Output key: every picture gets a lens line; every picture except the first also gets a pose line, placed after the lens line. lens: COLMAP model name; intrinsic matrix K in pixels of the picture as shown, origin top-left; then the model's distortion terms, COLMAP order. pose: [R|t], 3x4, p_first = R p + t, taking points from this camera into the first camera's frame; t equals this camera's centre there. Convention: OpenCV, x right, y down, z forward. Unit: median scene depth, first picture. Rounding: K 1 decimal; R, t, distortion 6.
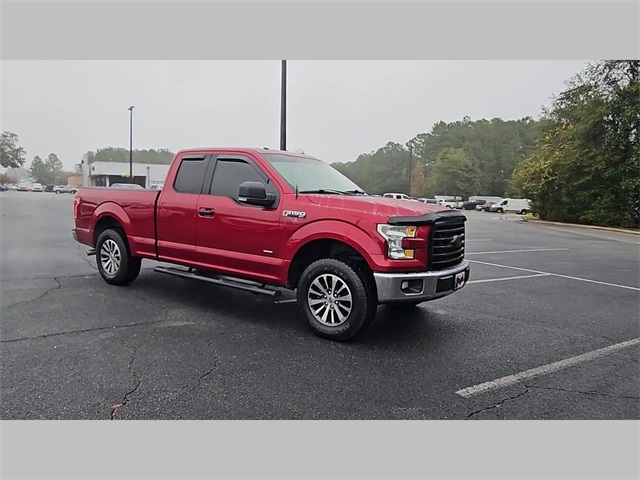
lens RADIAL K [[433.9, 0, 311.3], [0, 433.9, 238.7], [0, 0, 1]] dist [0.008496, -0.004150]
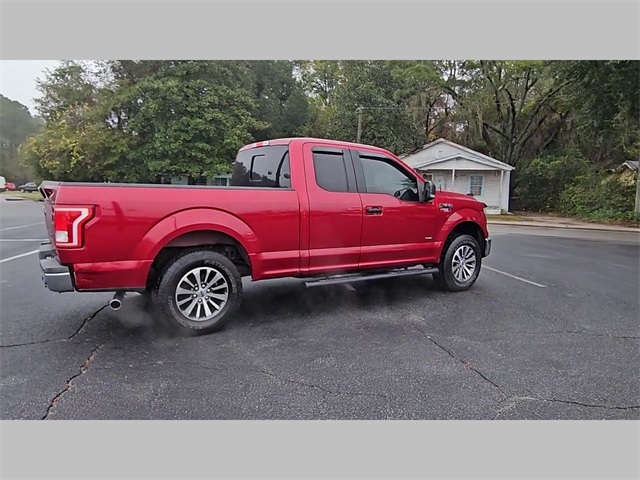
lens RADIAL K [[433.9, 0, 311.3], [0, 433.9, 238.7], [0, 0, 1]] dist [0.008496, -0.004150]
pose [[0.386496, -0.135680, 0.912256, -1.207897], [0.085015, 0.990150, 0.111247, -0.119336], [-0.918364, 0.034559, 0.394224, 0.738676]]
